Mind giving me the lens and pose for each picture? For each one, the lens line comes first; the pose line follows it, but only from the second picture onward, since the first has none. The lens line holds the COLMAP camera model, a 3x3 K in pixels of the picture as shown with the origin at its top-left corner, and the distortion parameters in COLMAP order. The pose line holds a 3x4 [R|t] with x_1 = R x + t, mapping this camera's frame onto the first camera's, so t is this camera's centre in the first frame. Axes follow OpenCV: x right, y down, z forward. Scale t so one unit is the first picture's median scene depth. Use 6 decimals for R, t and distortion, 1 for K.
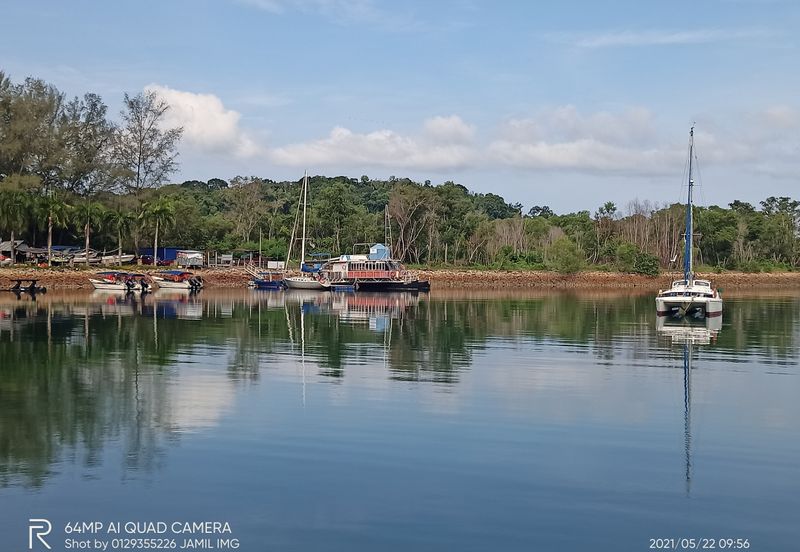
lens RADIAL K [[1186.5, 0, 400.0], [0, 1186.5, 276.0], [0, 0, 1]] dist [-0.018903, -0.021006]
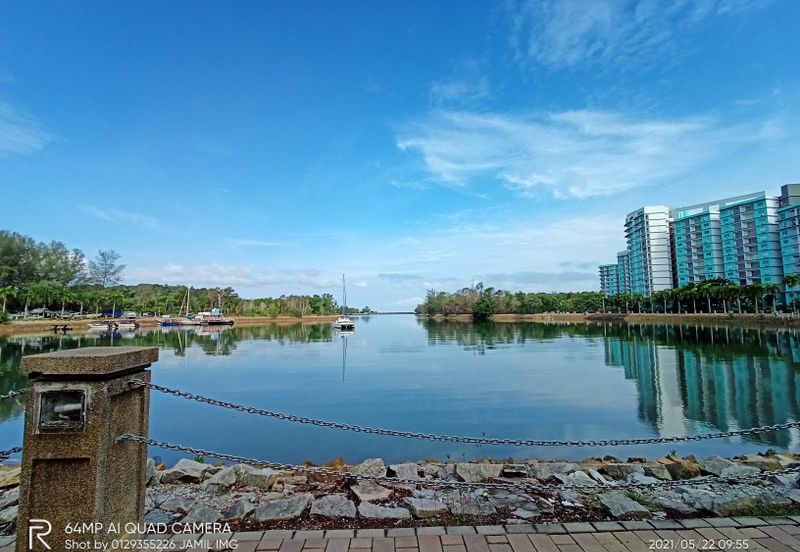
lens RADIAL K [[359.2, 0, 400.0], [0, 359.2, 276.0], [0, 0, 1]] dist [-0.001003, -0.000353]
pose [[0.838737, 0.038093, 0.543202, -0.113972], [0.024350, 0.993929, -0.107297, -0.000428], [-0.543992, 0.103221, 0.832717, 0.017501]]
